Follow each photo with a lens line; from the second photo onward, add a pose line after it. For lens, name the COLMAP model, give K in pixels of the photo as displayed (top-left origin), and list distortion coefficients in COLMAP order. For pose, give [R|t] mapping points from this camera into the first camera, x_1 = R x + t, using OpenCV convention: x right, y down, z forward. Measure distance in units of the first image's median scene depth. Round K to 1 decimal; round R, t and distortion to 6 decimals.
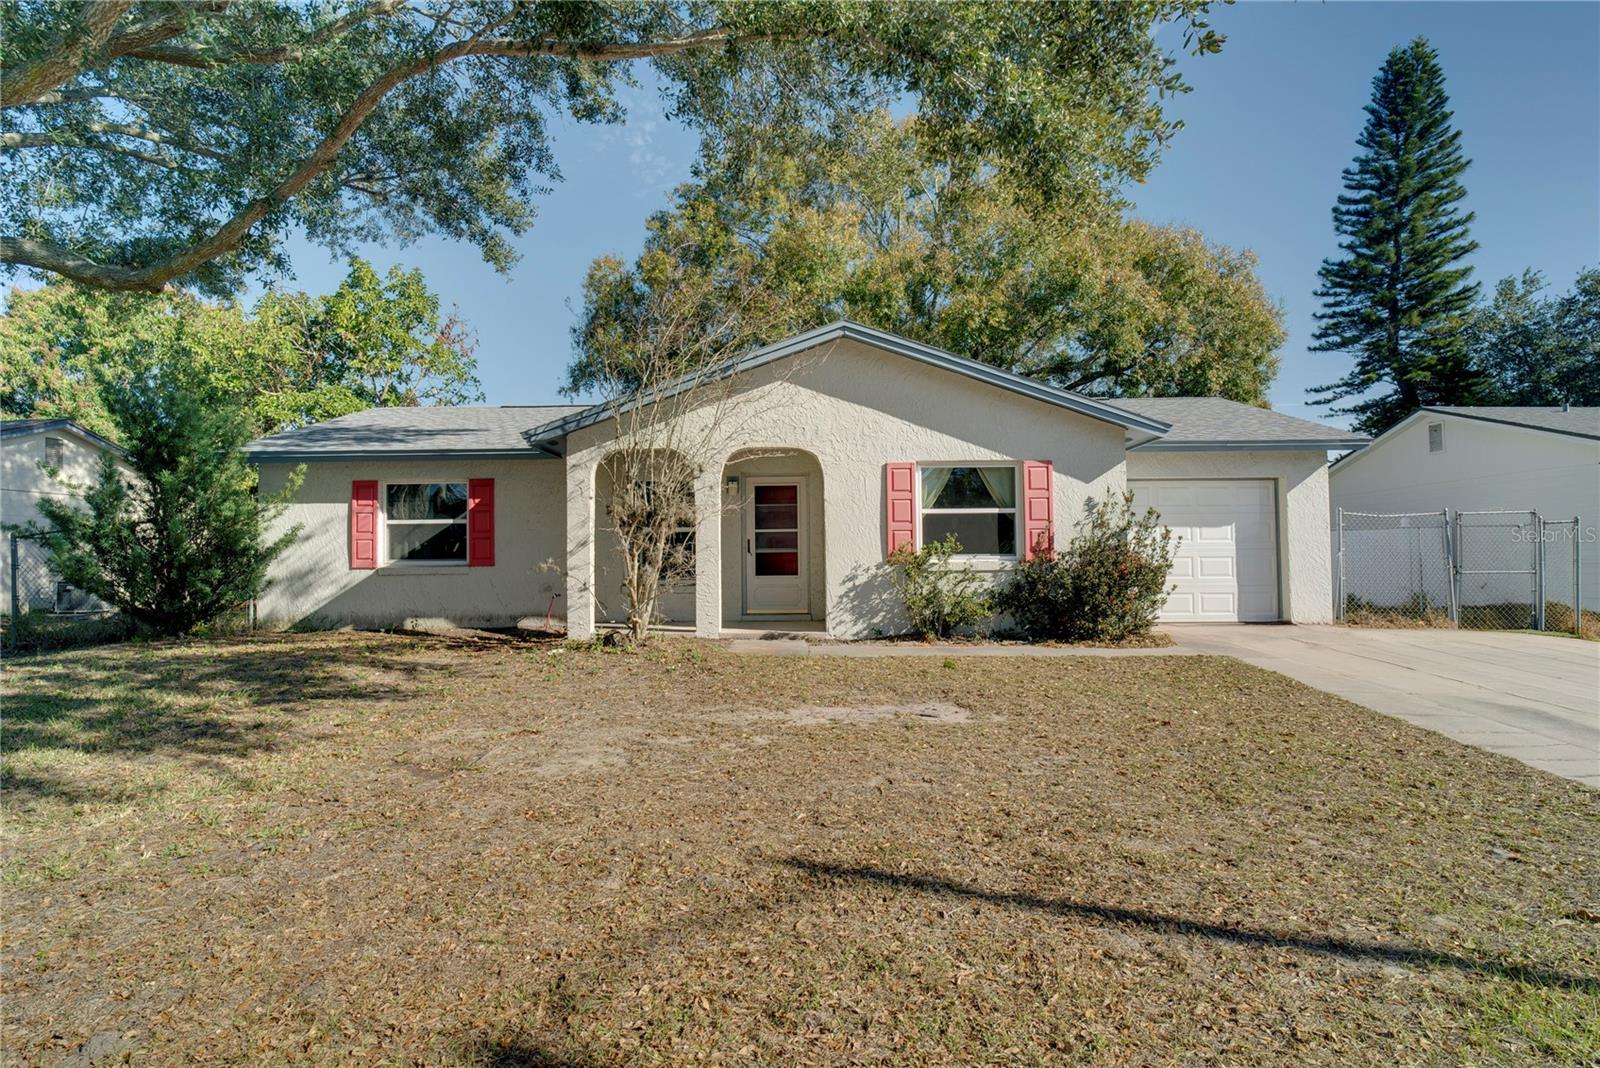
lens RADIAL K [[721.2, 0, 838.1], [0, 721.2, 528.7], [0, 0, 1]] dist [-0.001176, 0.000178]
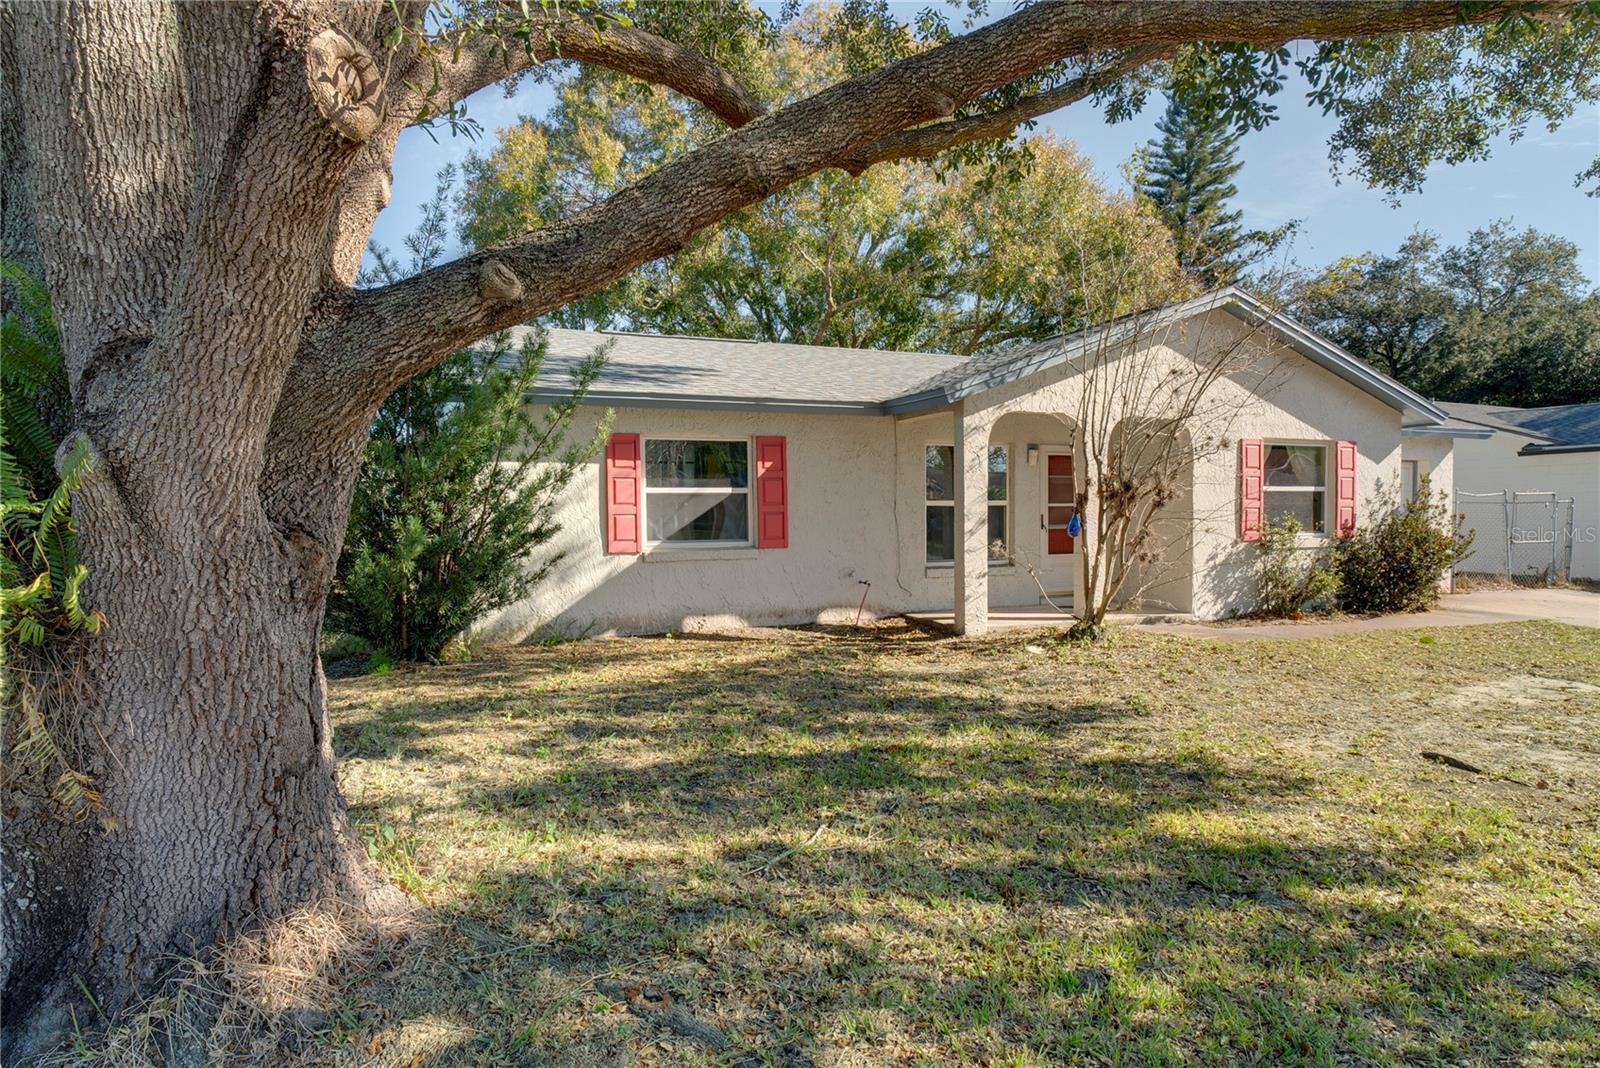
lens RADIAL K [[829.5, 0, 800.0], [0, 829.5, 534.0], [0, 0, 1]] dist [0.000441, 0.000162]
pose [[0.934214, -0.005357, 0.356674, -0.885292], [-0.013884, 0.998583, 0.051365, -0.011579], [-0.356444, -0.052938, 0.932816, 0.159119]]
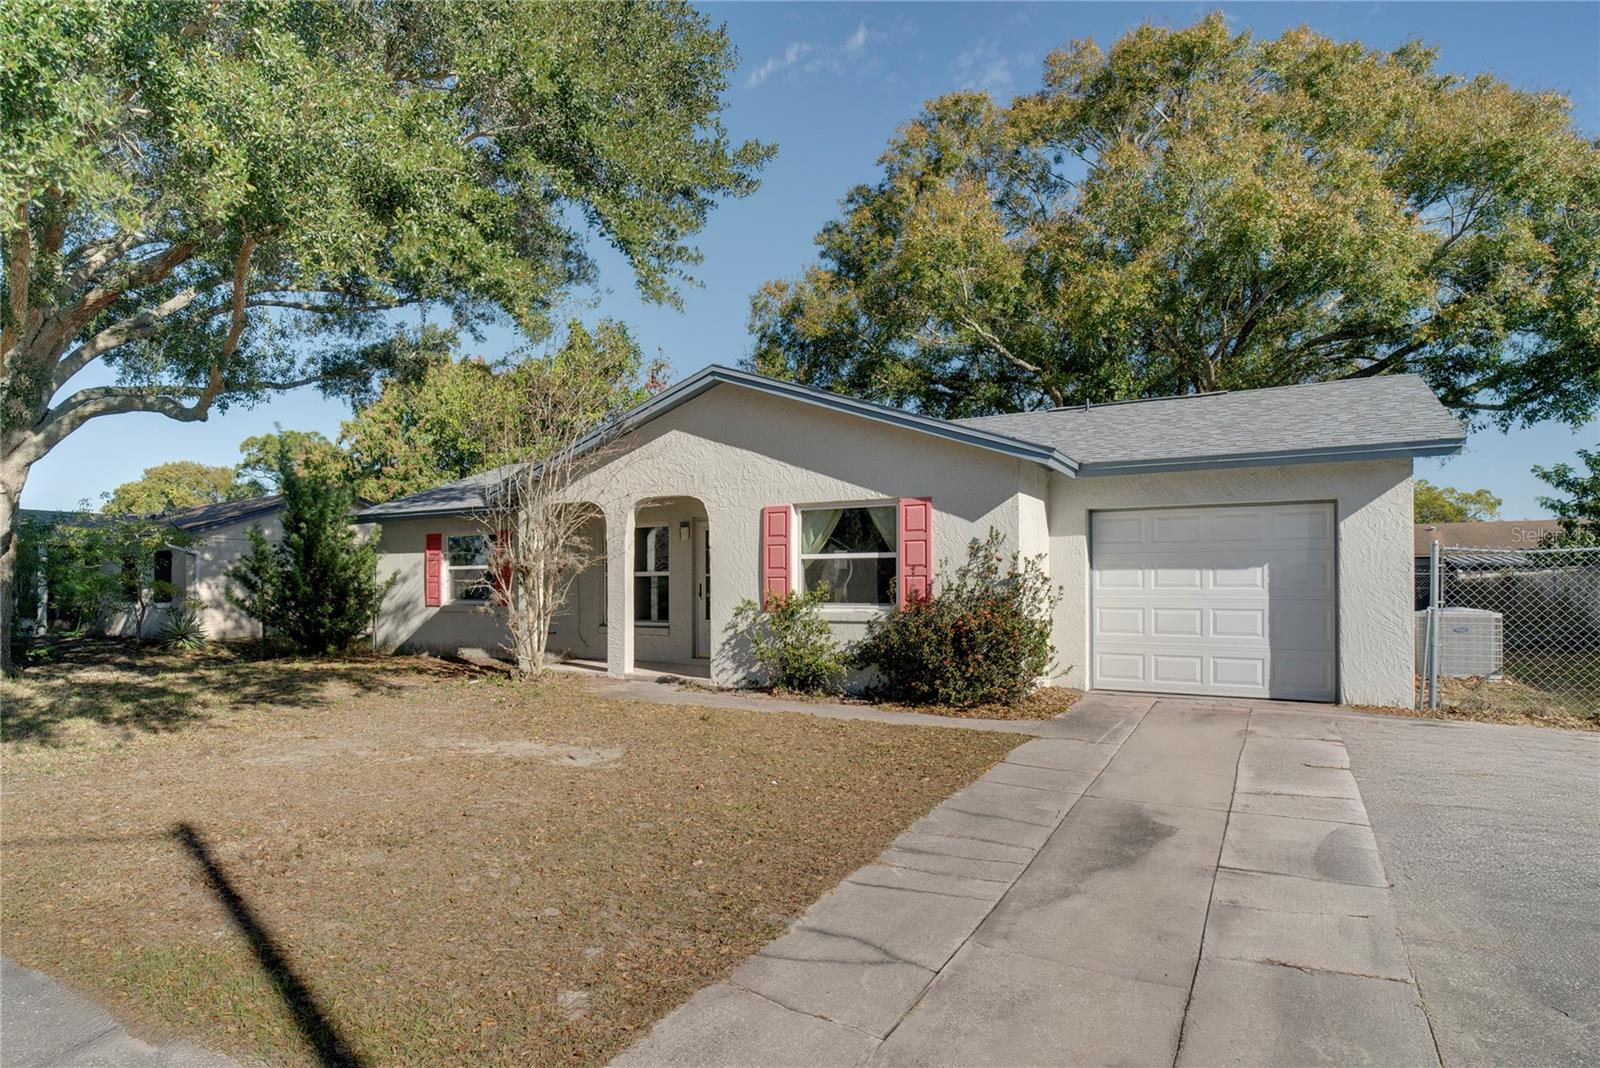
lens RADIAL K [[845.9, 0, 800.3], [0, 845.9, 570.0], [0, 0, 1]] dist [0.000236, 0.000109]
pose [[0.883544, -0.002295, -0.468342, 0.633602], [0.011429, 0.999796, 0.016663, -0.025268], [0.468208, -0.020075, 0.883390, 0.024323]]
